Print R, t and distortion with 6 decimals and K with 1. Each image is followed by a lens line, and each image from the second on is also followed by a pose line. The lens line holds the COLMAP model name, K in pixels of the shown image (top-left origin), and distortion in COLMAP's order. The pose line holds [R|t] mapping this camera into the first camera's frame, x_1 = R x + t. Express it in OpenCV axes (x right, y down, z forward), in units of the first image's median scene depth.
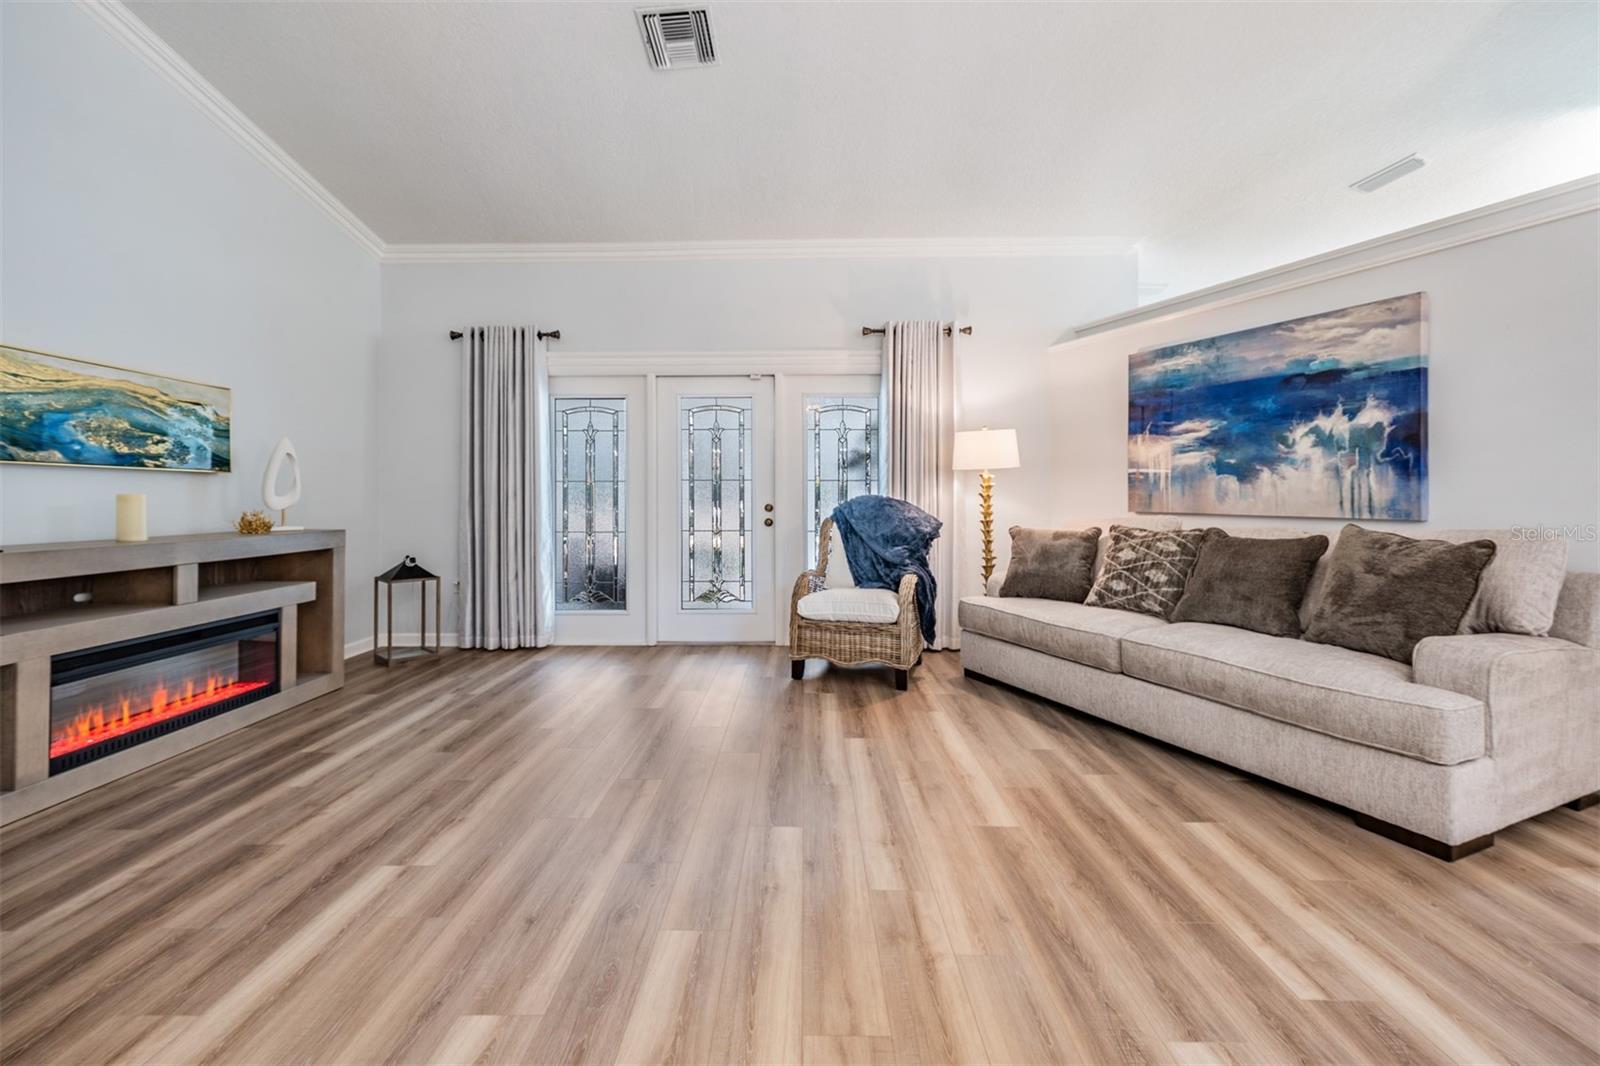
lens RADIAL K [[682.9, 0, 798.5], [0, 682.9, 494.5], [0, 0, 1]] dist [0.001631, 0.000247]
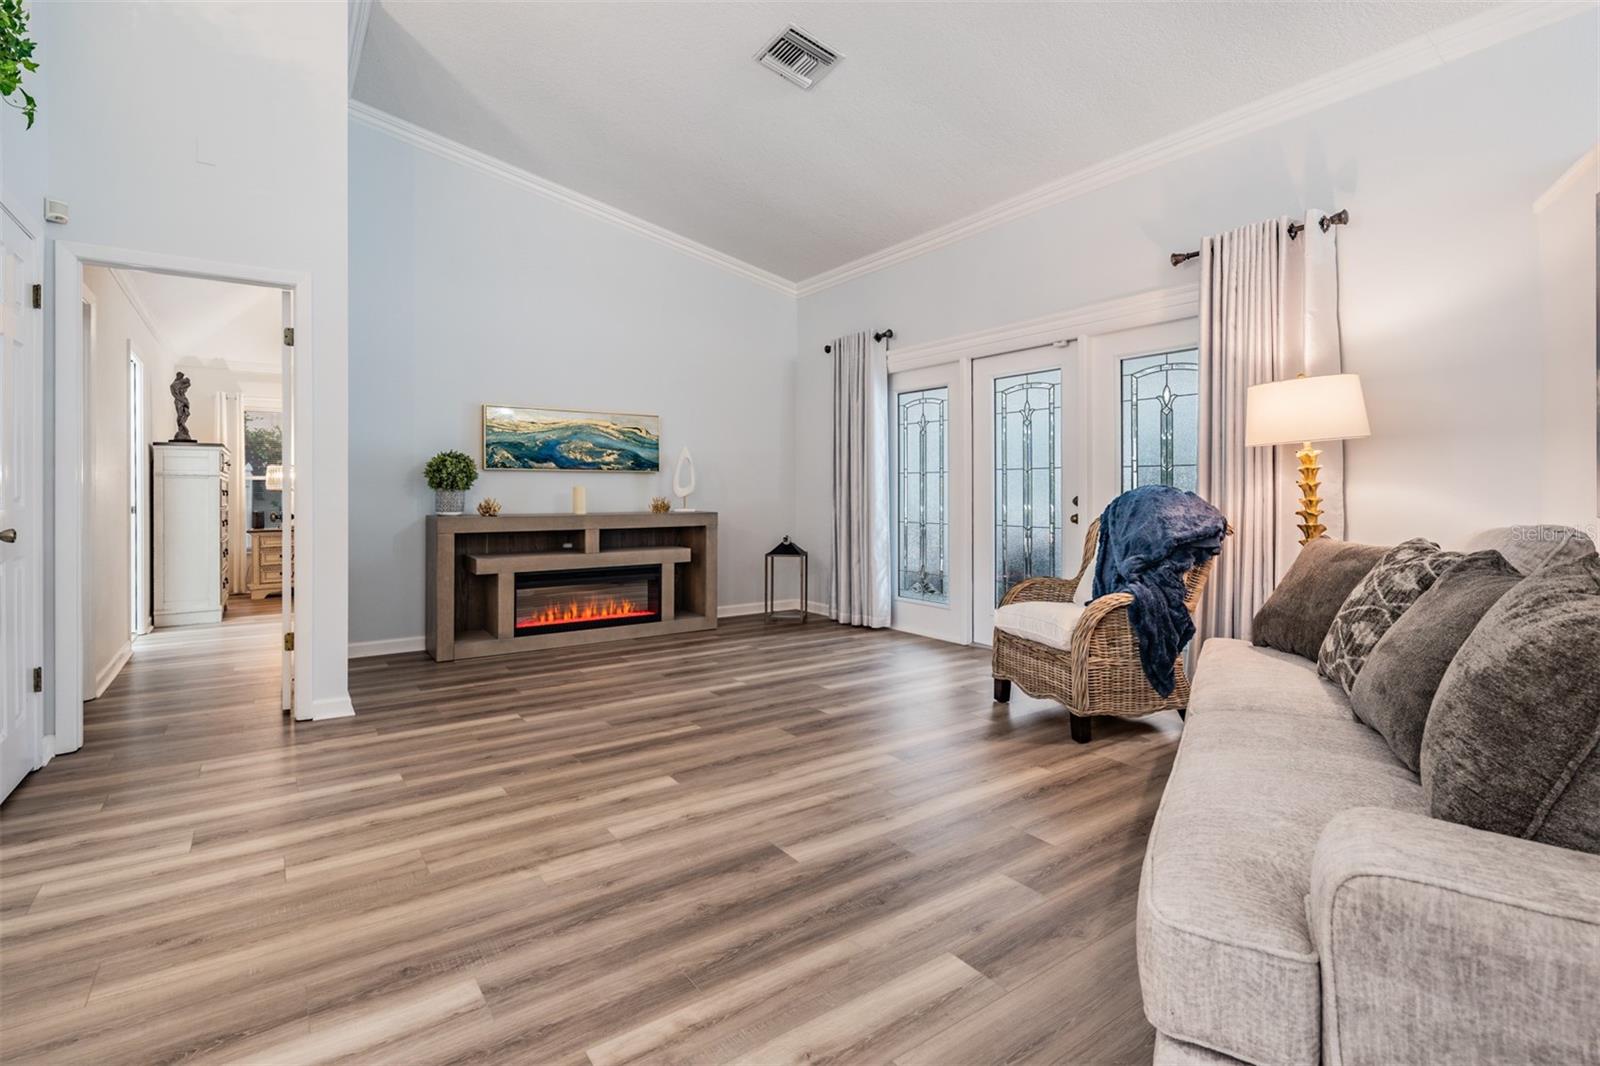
lens RADIAL K [[767.4, 0, 799.6], [0, 767.4, 483.1], [0, 0, 1]] dist [-0.000797, -0.000027]
pose [[0.584355, -0.006713, -0.811471, 0.842850], [0.003374, 0.999977, -0.005843, 0.003711], [0.811491, 0.000676, 0.584364, 0.317532]]
